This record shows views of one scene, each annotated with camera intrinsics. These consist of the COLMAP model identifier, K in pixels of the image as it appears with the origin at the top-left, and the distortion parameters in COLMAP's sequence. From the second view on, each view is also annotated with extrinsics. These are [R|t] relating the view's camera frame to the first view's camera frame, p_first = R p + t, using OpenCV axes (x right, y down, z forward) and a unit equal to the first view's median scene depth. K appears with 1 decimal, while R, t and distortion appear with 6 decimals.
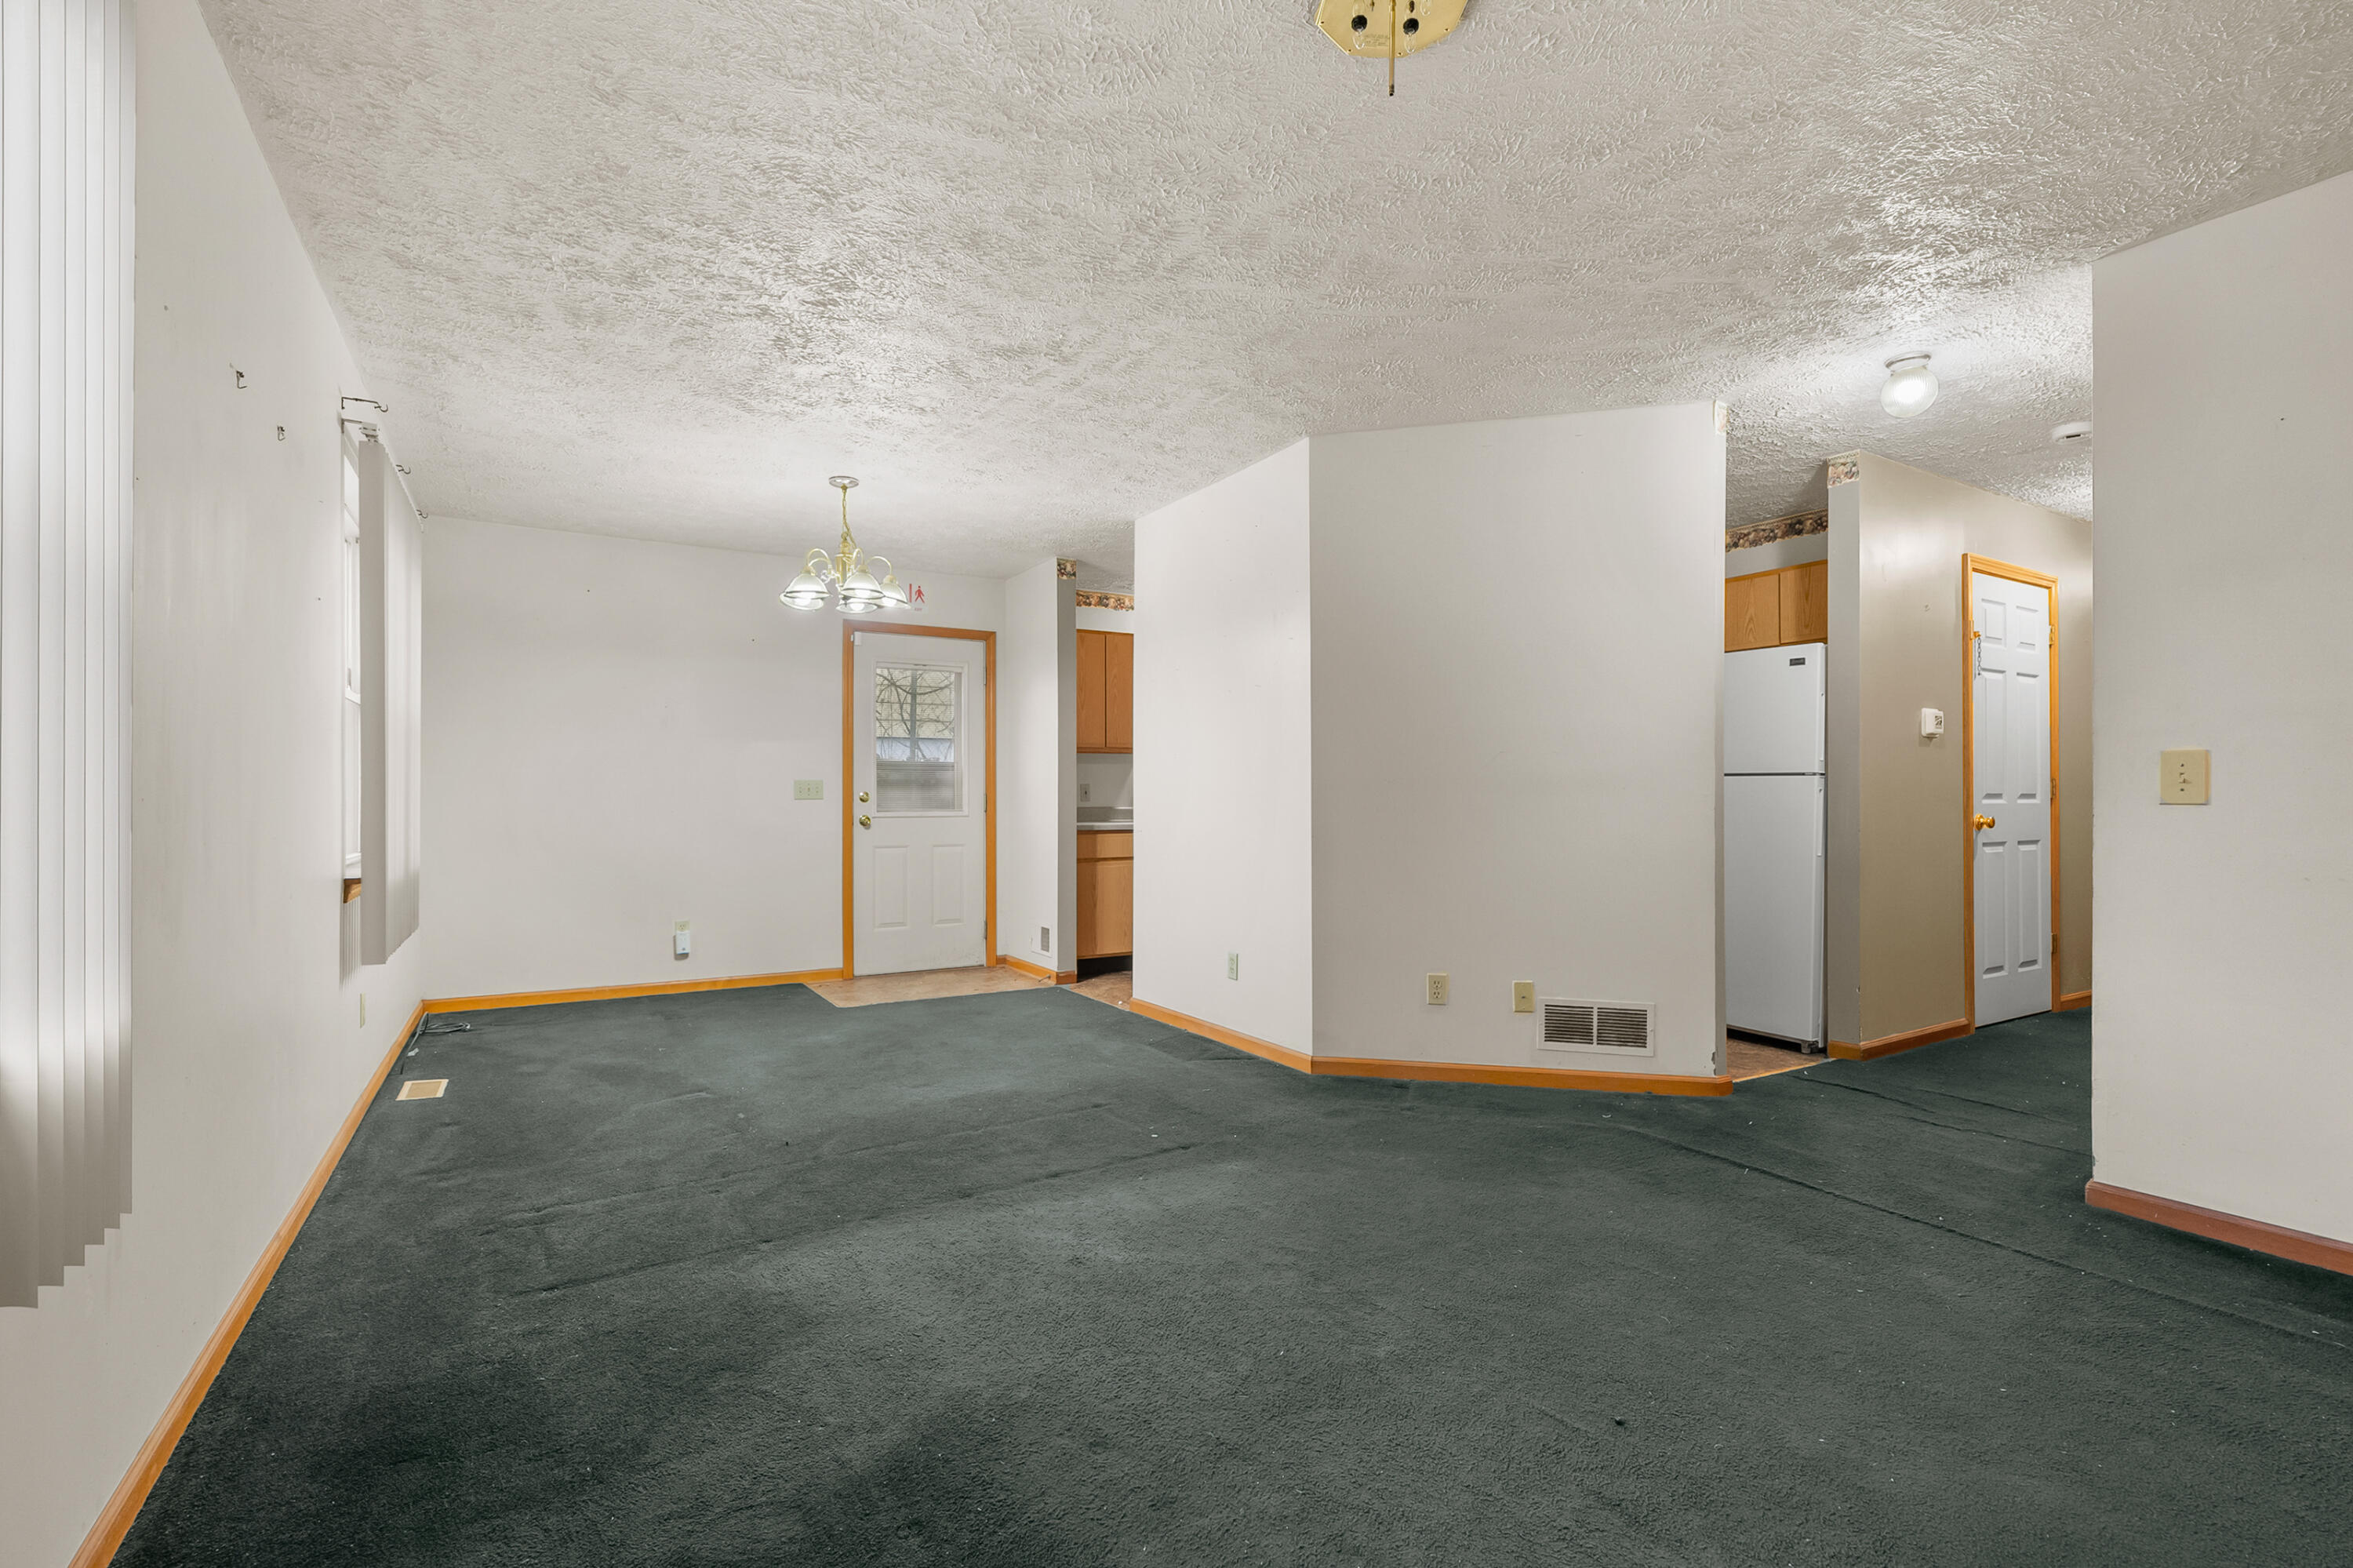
lens RADIAL K [[1060.7, 0, 1169.7], [0, 1060.7, 794.7], [0, 0, 1]] dist [-0.003174, -0.000200]
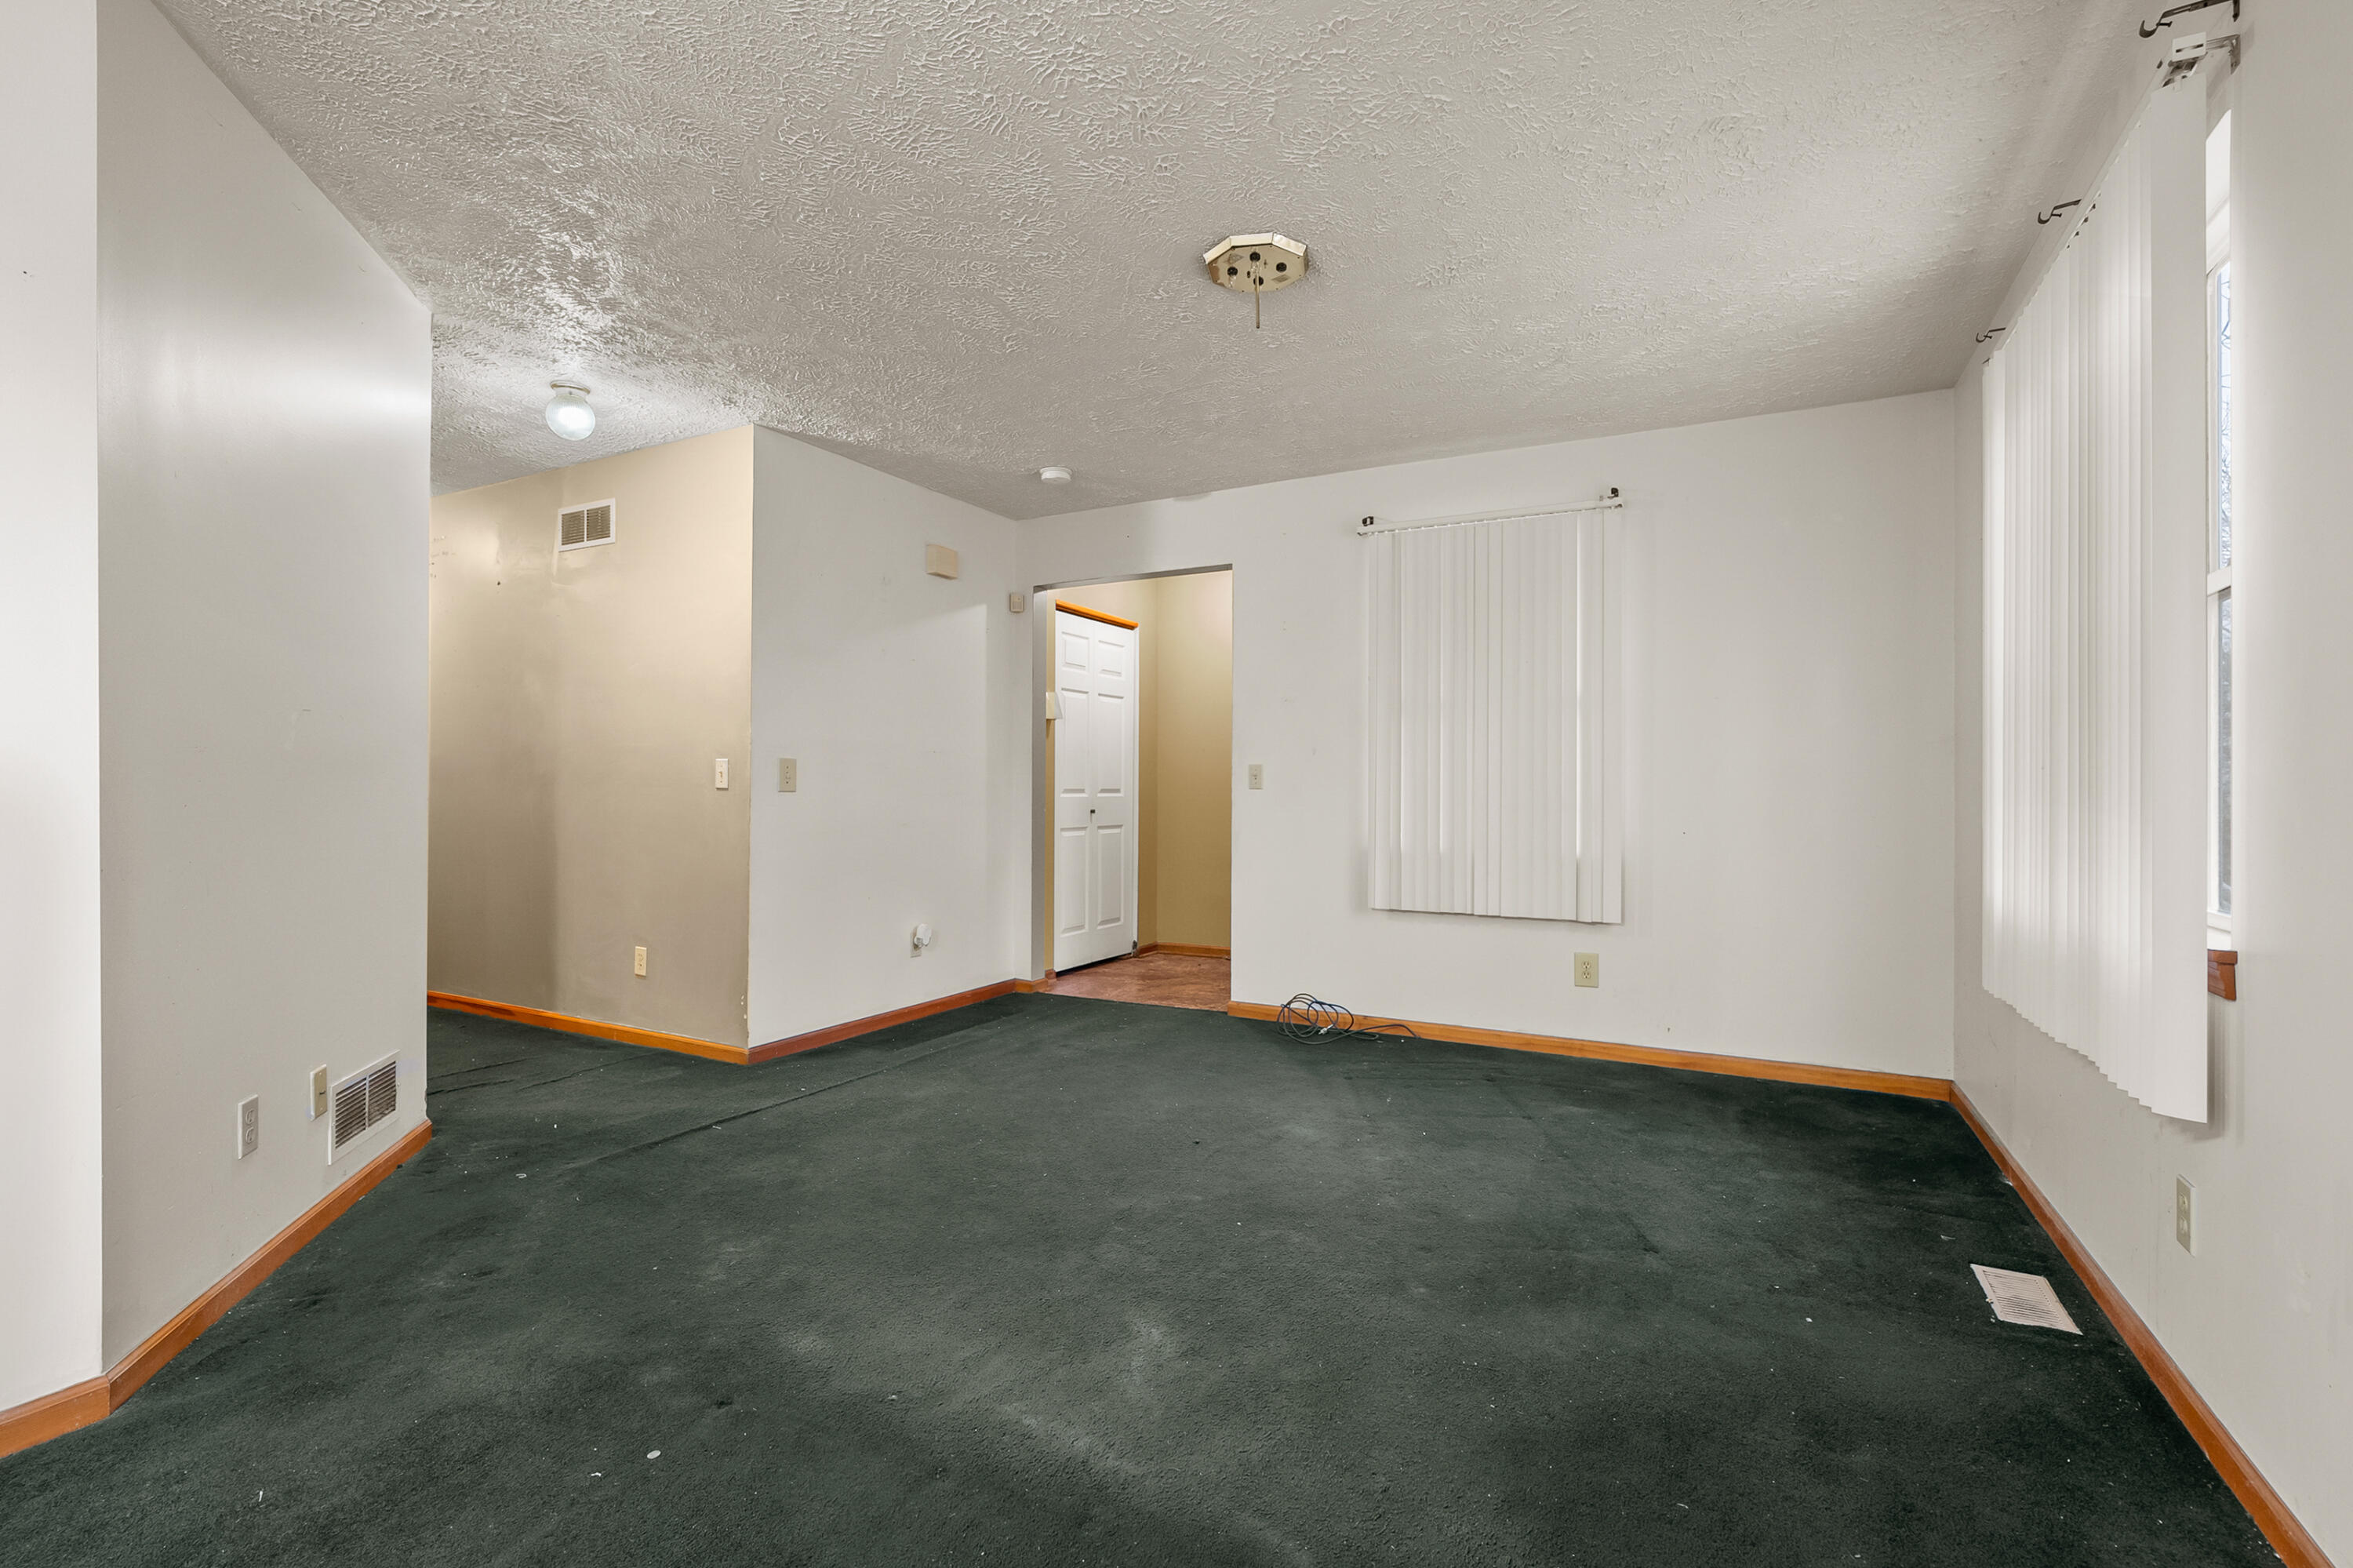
lens RADIAL K [[1060.7, 0, 1169.7], [0, 1060.7, 794.7], [0, 0, 1]] dist [-0.003174, -0.000200]
pose [[-0.521765, -0.005910, 0.853069, -0.316818], [-0.008940, 0.999959, 0.001460, 0.003899], [-0.853042, -0.006865, -0.521797, 0.594028]]
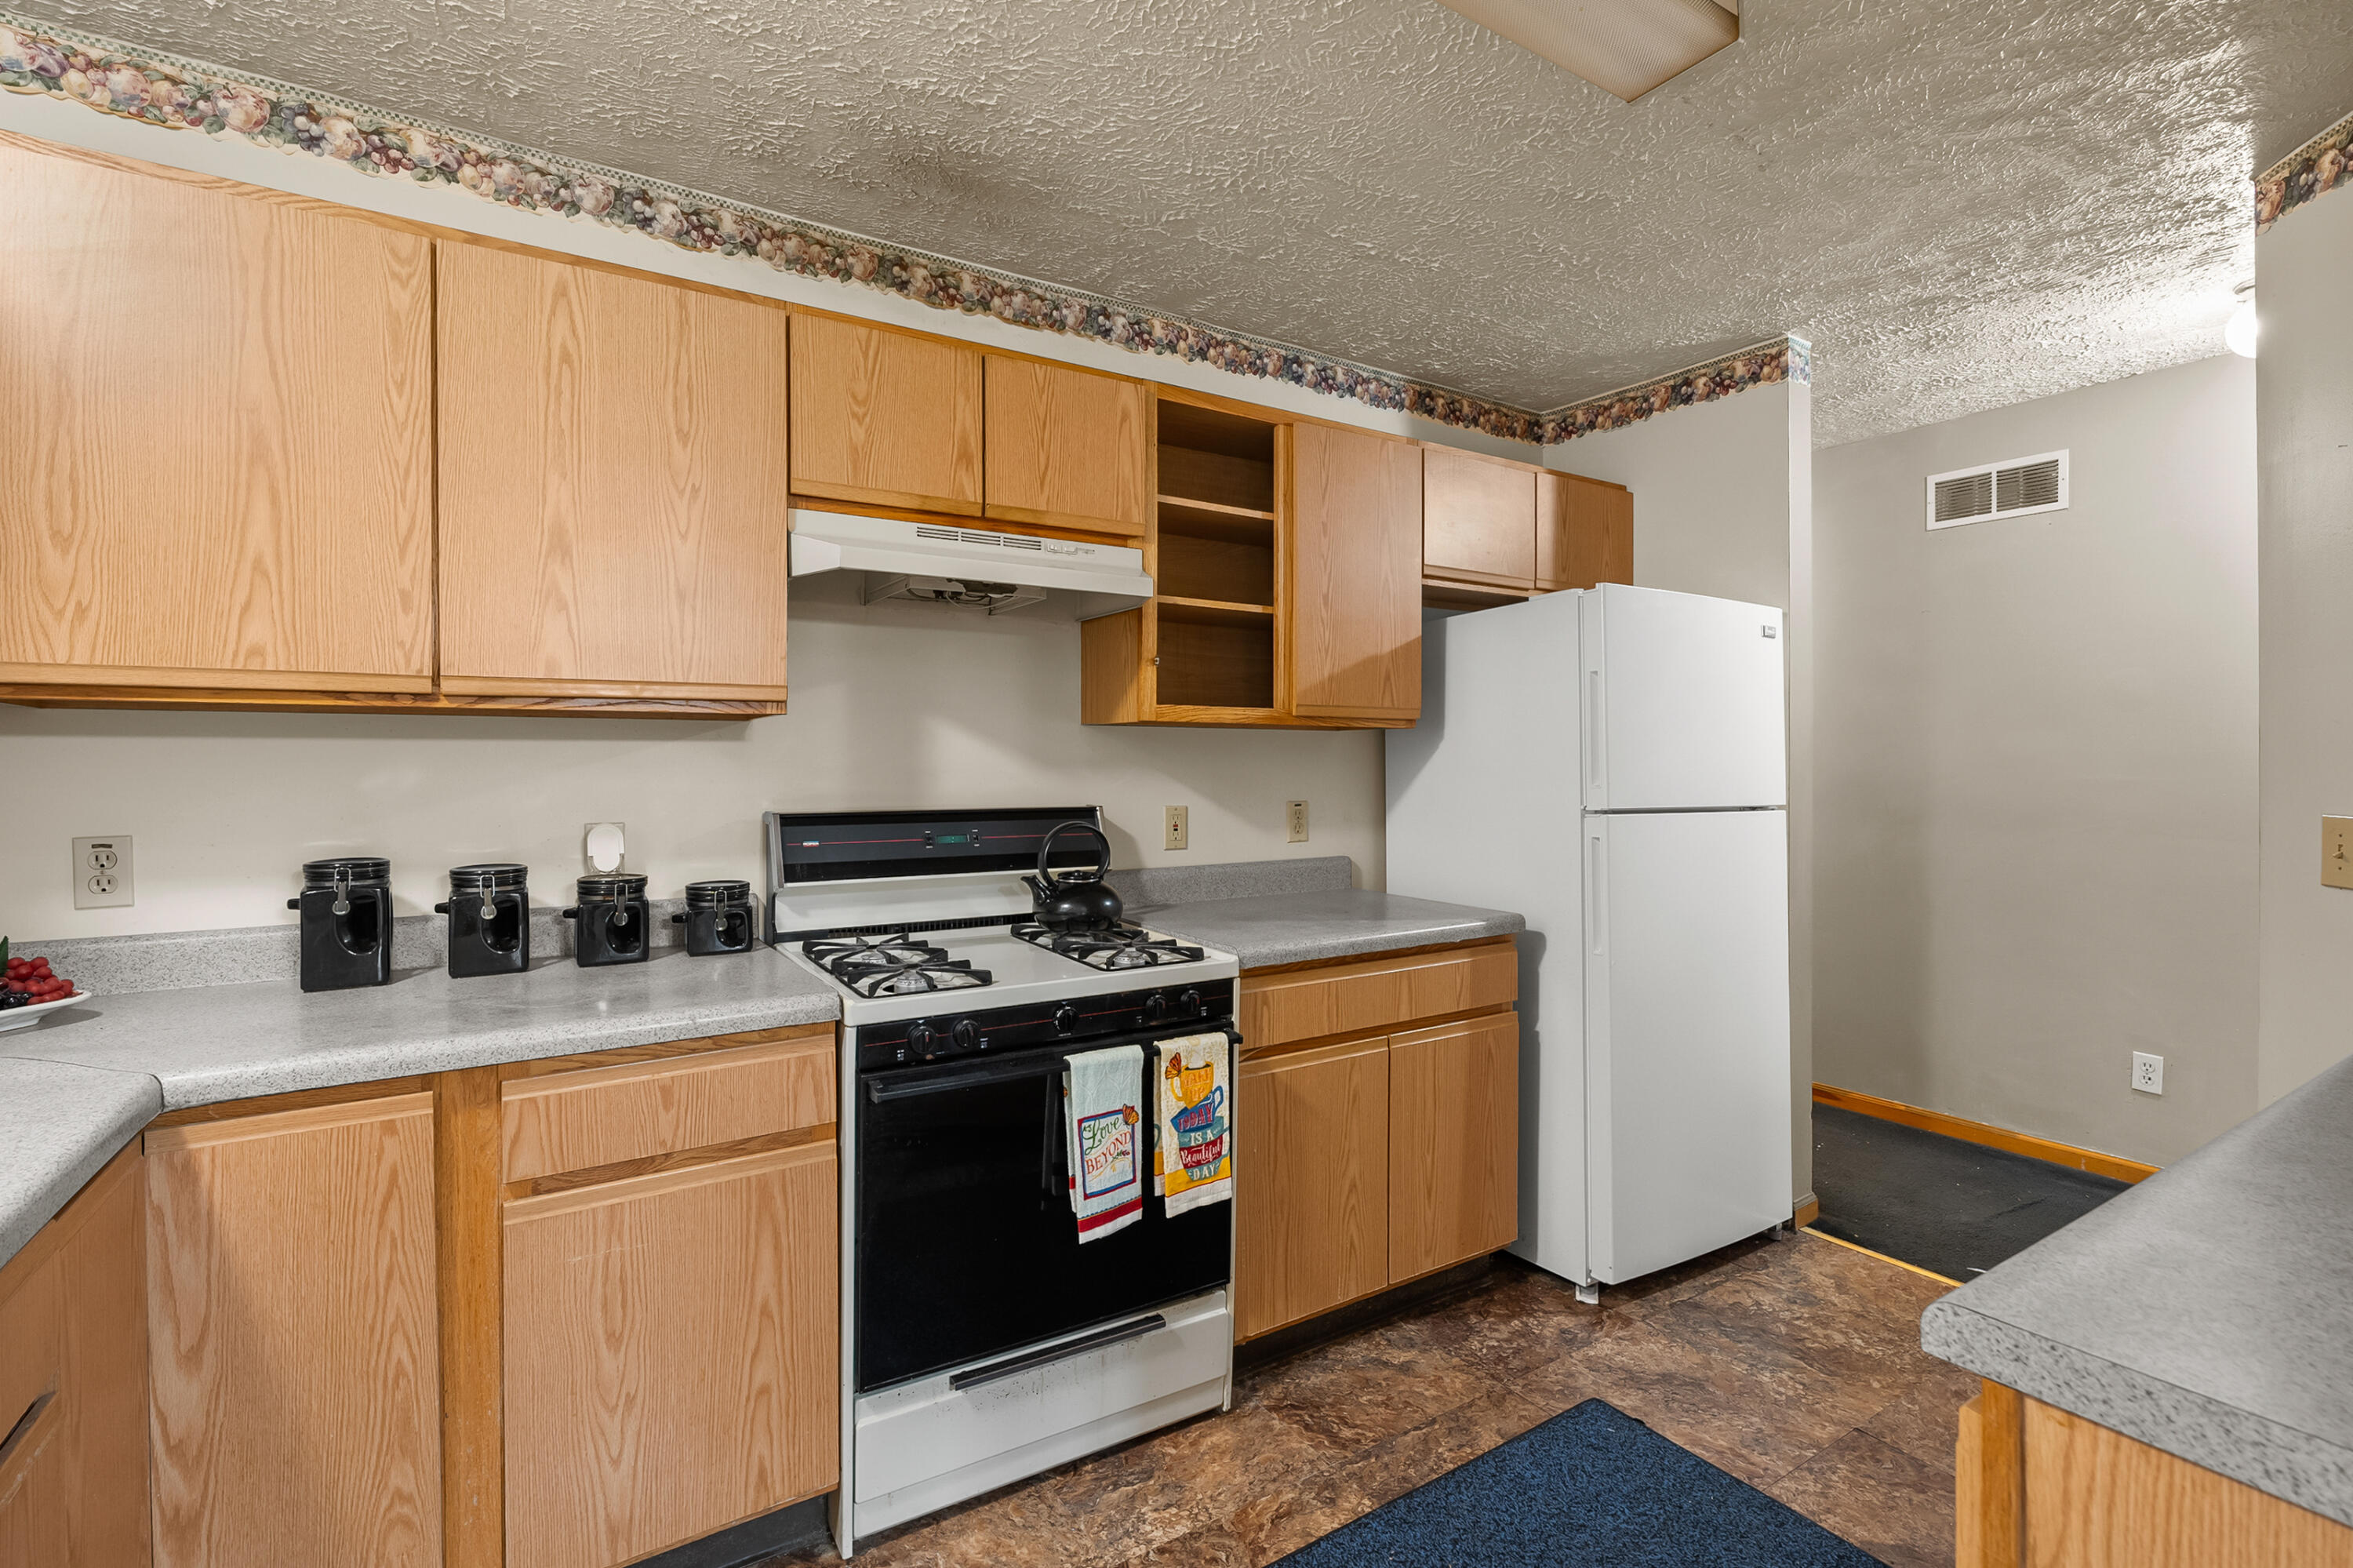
lens RADIAL K [[1051.6, 0, 1169.6], [0, 1051.6, 765.6], [0, 0, 1]] dist [-0.000400, 0.000072]
pose [[-0.016824, -0.003296, 0.999853, -0.019573], [-0.002131, 0.999992, 0.003260, -0.033562], [-0.999856, -0.002076, -0.016831, 1.036160]]
